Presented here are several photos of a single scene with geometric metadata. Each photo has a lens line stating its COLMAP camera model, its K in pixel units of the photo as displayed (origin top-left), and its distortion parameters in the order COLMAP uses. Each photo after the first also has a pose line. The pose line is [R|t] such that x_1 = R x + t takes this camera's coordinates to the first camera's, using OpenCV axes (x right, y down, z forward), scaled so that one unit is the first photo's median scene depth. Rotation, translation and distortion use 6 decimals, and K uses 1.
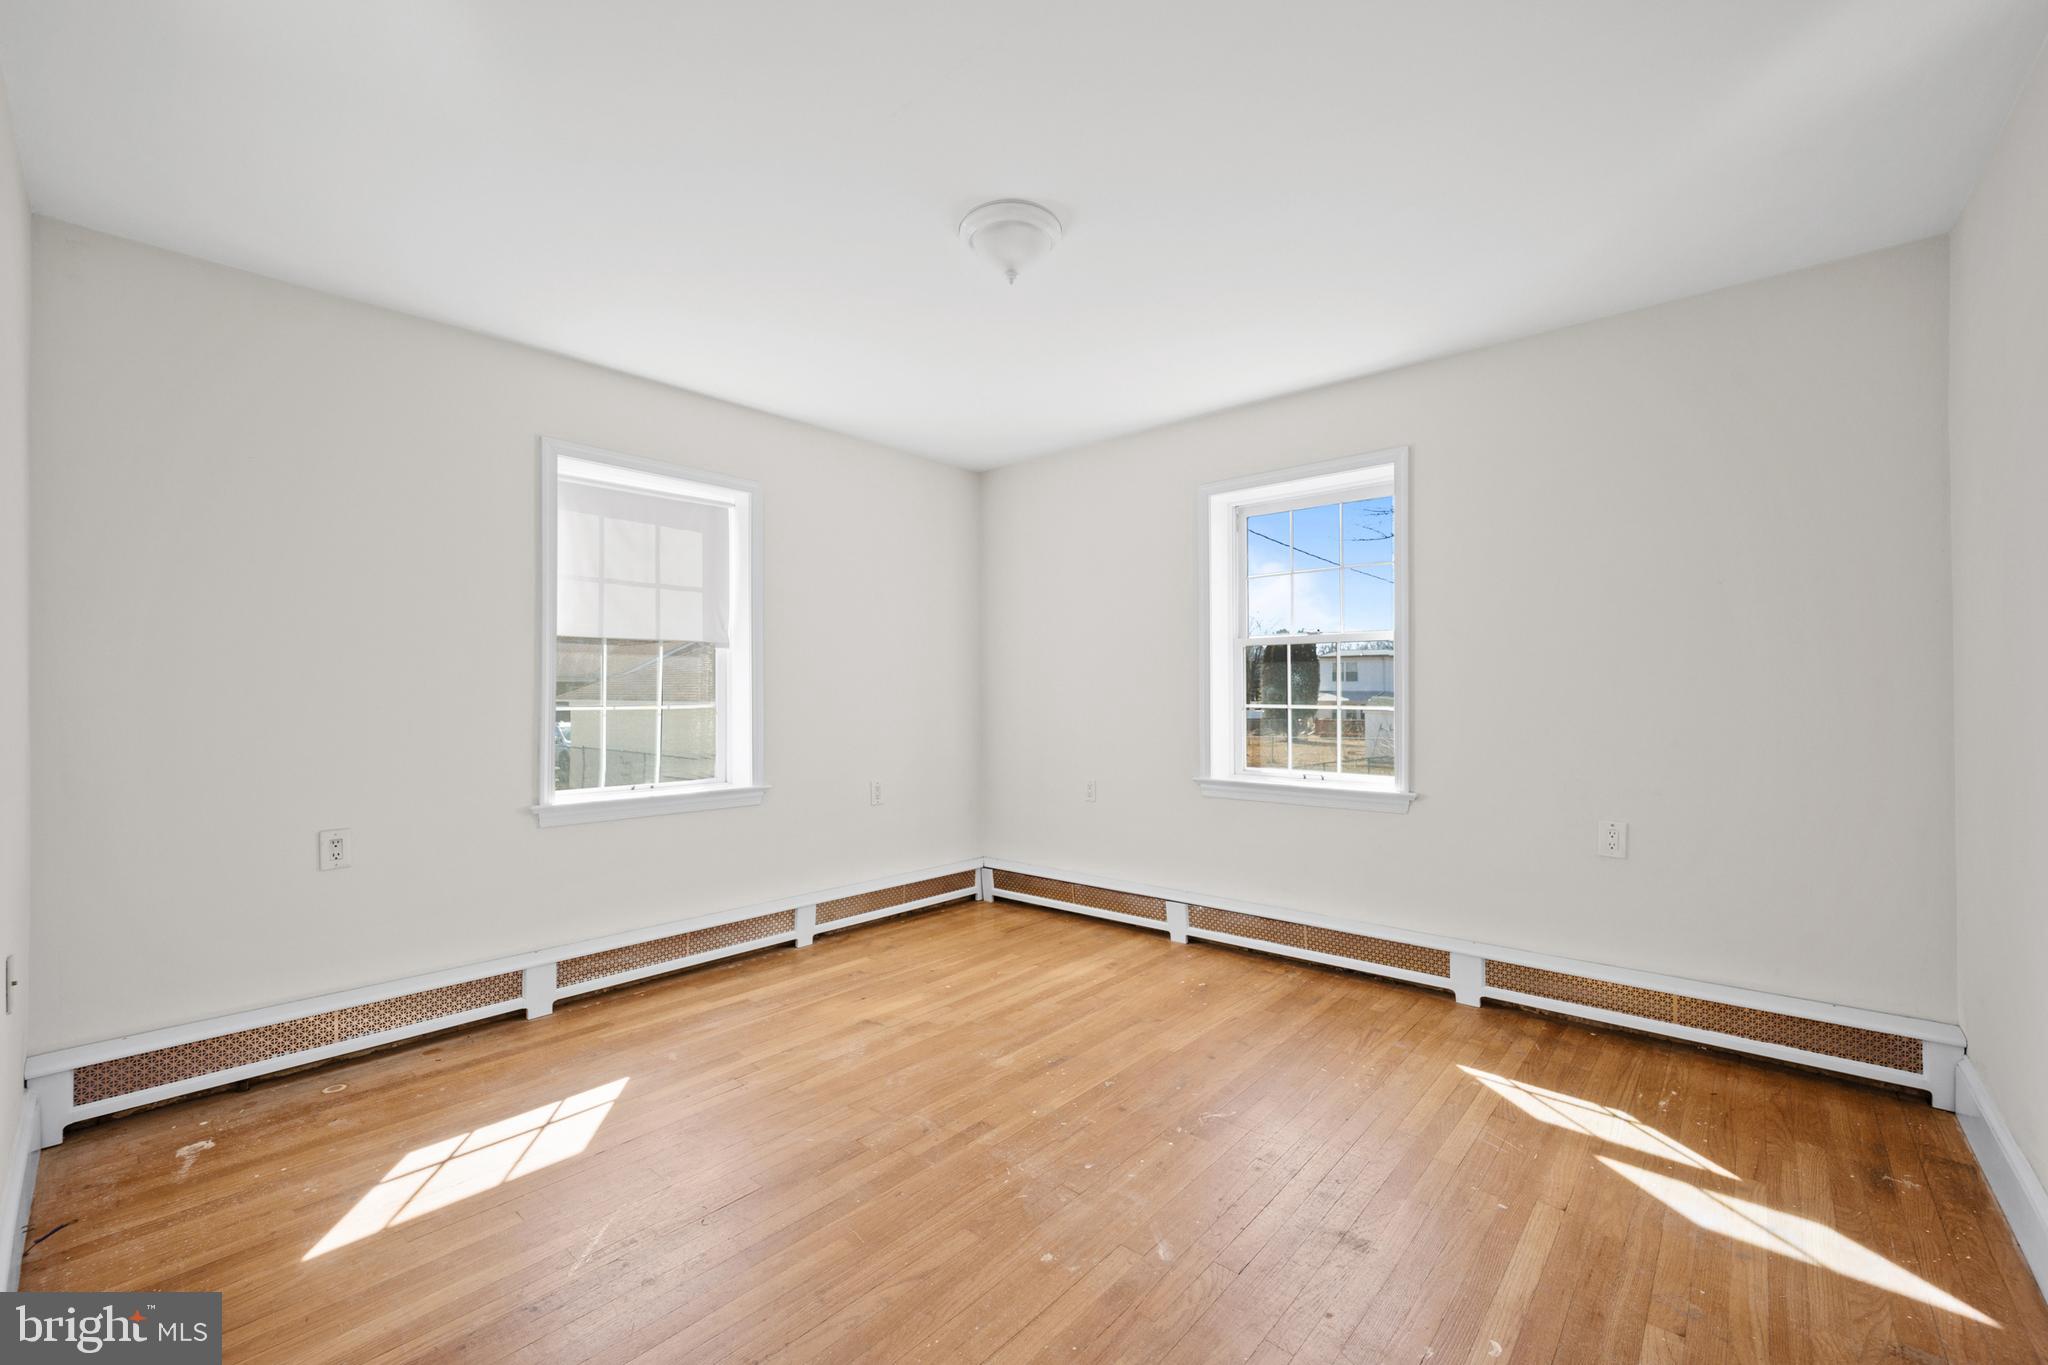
lens RADIAL K [[838.4, 0, 1017.2], [0, 838.4, 676.5], [0, 0, 1]] dist [-0.001614, -0.000047]
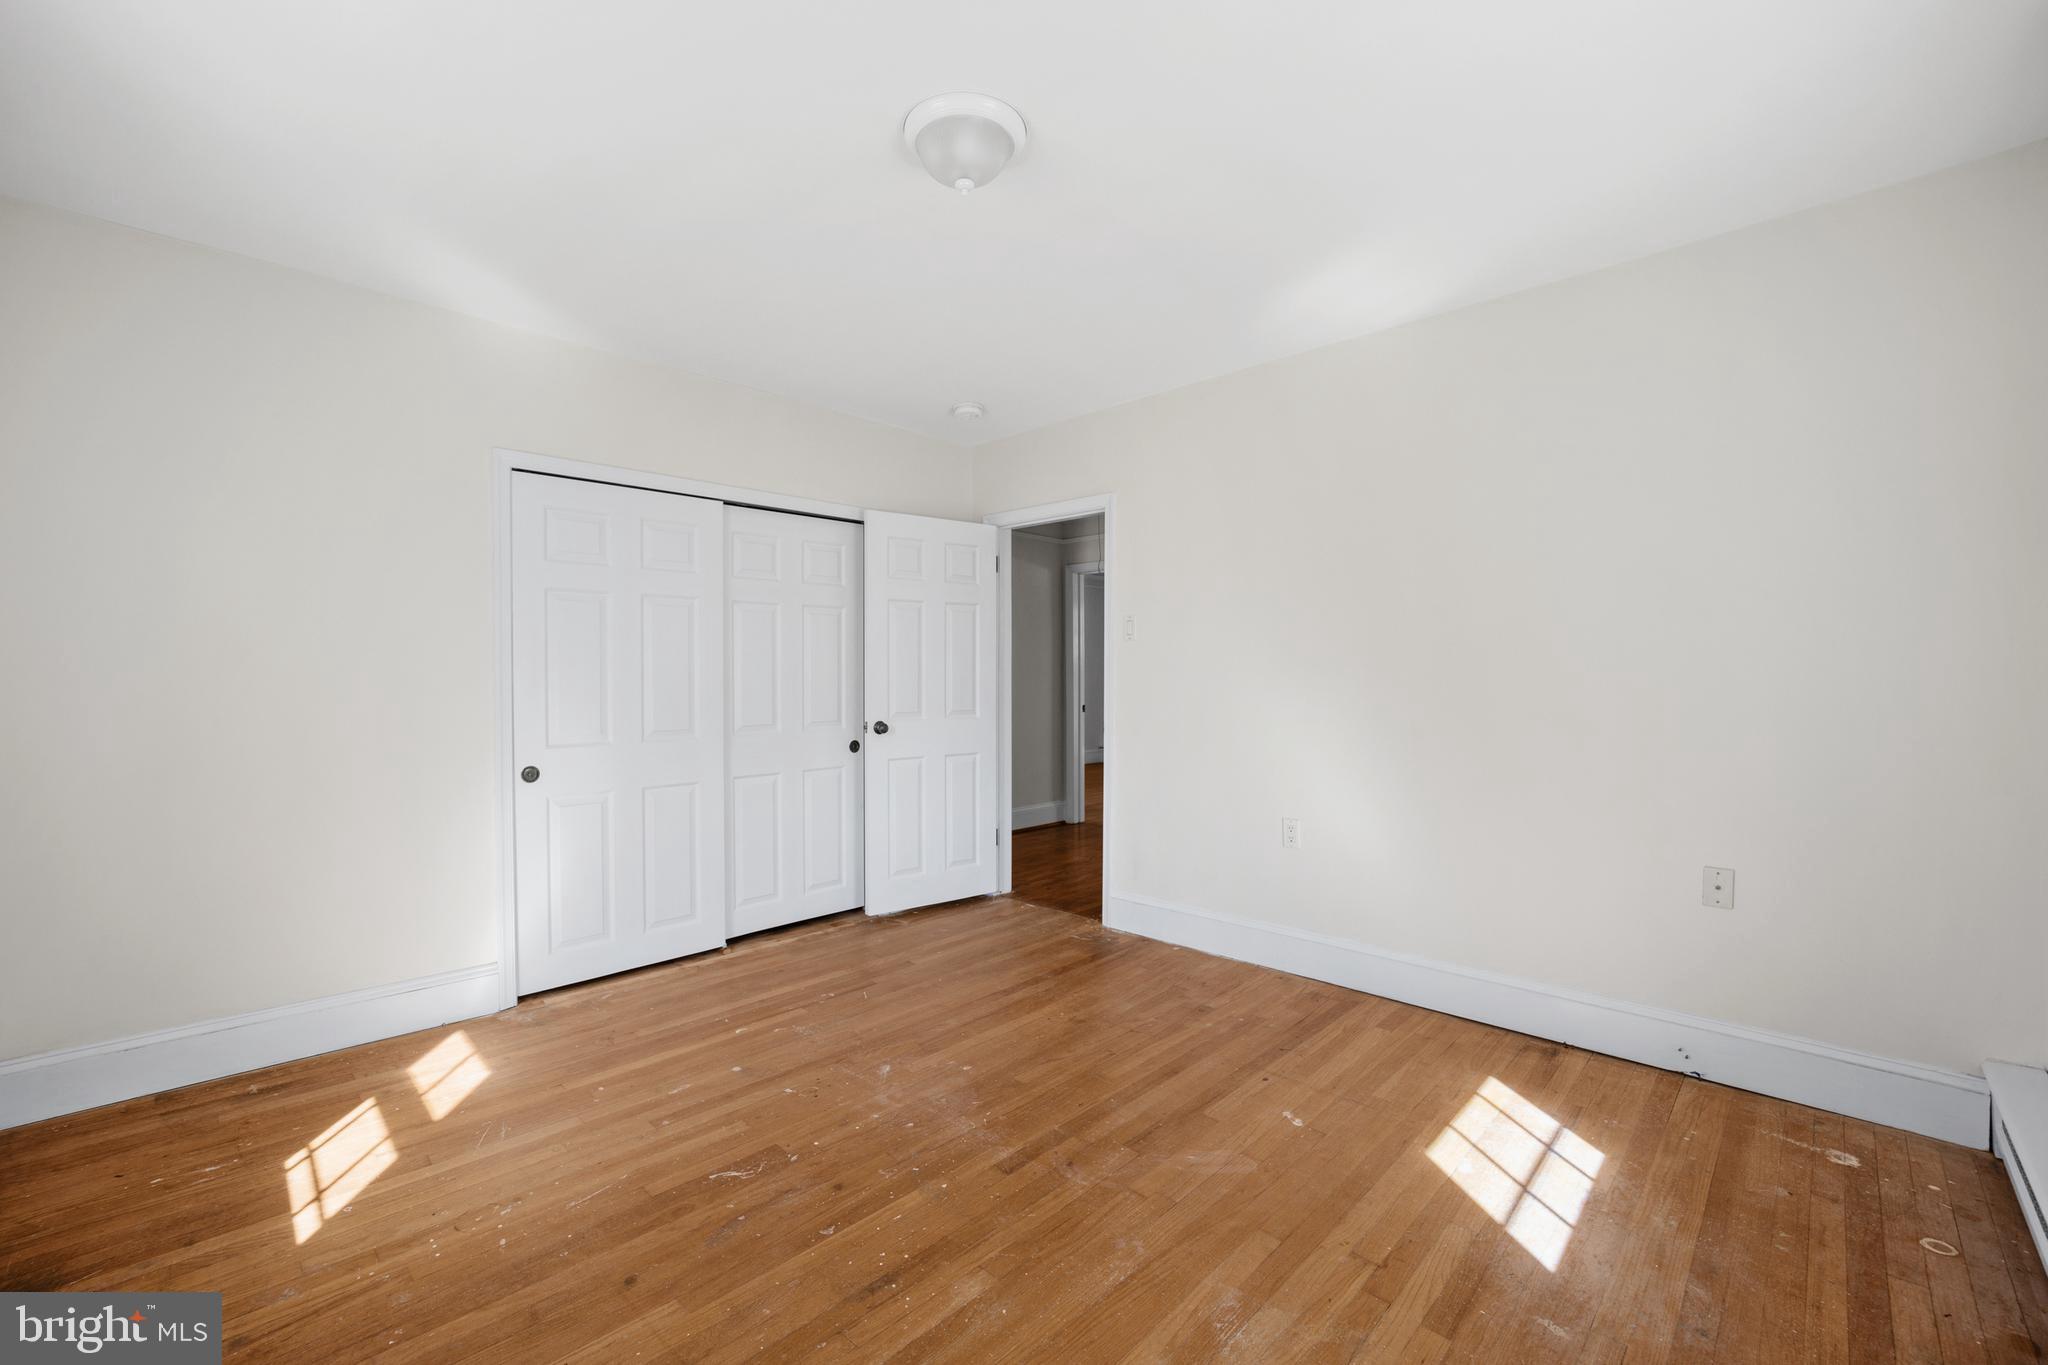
lens RADIAL K [[834.8, 0, 1014.2], [0, 834.8, 683.4], [0, 0, 1]] dist [-0.004577, 0.000803]
pose [[-0.998401, 0.008598, 0.055876, -0.105577], [0.008222, 0.999942, -0.006958, 0.027498], [-0.055933, -0.006487, -0.998413, 1.941193]]
